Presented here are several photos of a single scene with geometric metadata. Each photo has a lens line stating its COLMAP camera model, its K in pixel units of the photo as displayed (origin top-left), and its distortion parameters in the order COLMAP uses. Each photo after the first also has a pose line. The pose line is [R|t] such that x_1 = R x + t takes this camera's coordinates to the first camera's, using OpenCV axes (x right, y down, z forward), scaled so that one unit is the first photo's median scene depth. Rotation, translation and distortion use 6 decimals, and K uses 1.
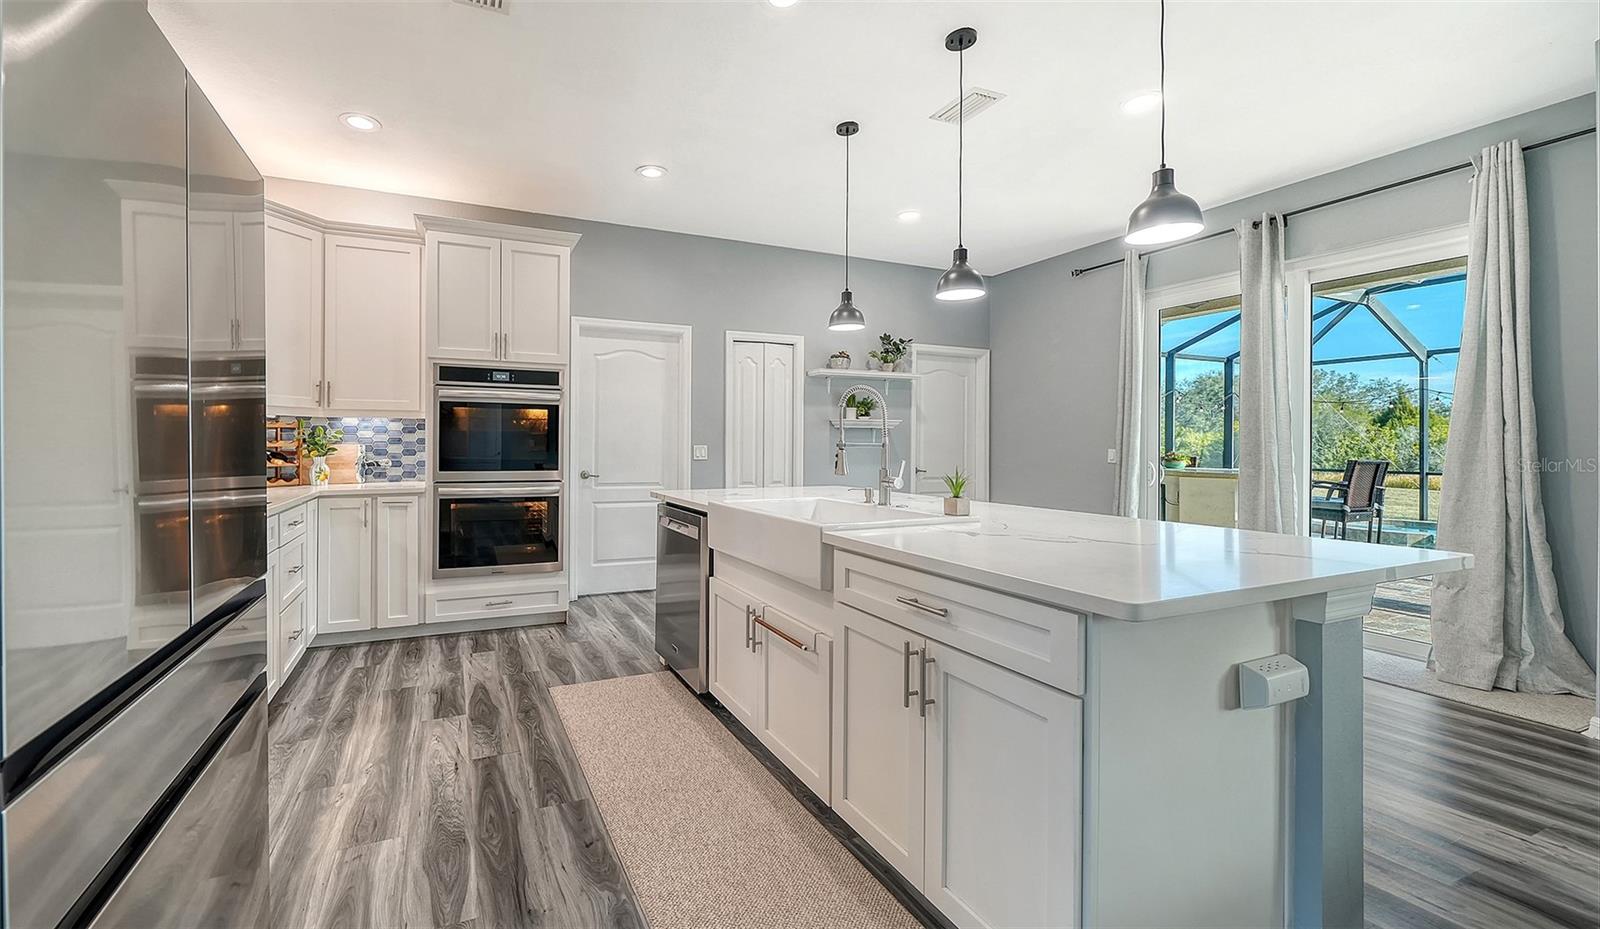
lens RADIAL K [[614.2, 0, 705.3], [0, 614.2, 446.8], [0, 0, 1]] dist [0.001073, 0.000018]
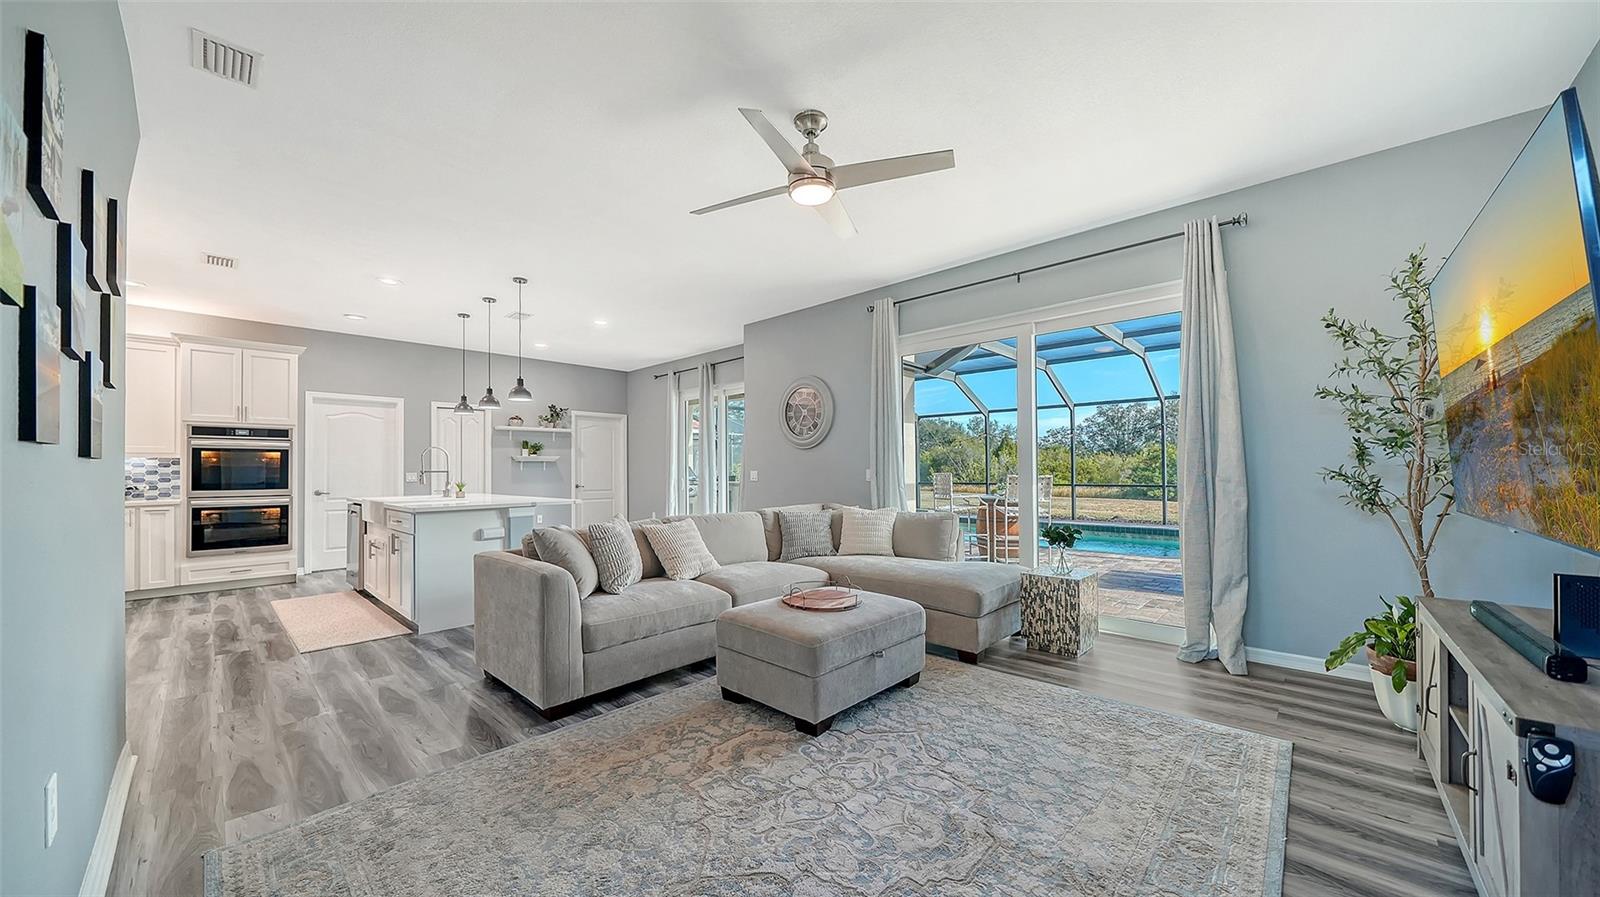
lens RADIAL K [[555.3, 0, 792.6], [0, 555.3, 463.6], [0, 0, 1]] dist [-0.003047, -0.000445]
pose [[0.909925, -0.006877, 0.414717, 0.372297], [0.014416, 0.999783, -0.015050, 0.011684], [-0.414523, 0.019673, 0.909826, -0.906906]]
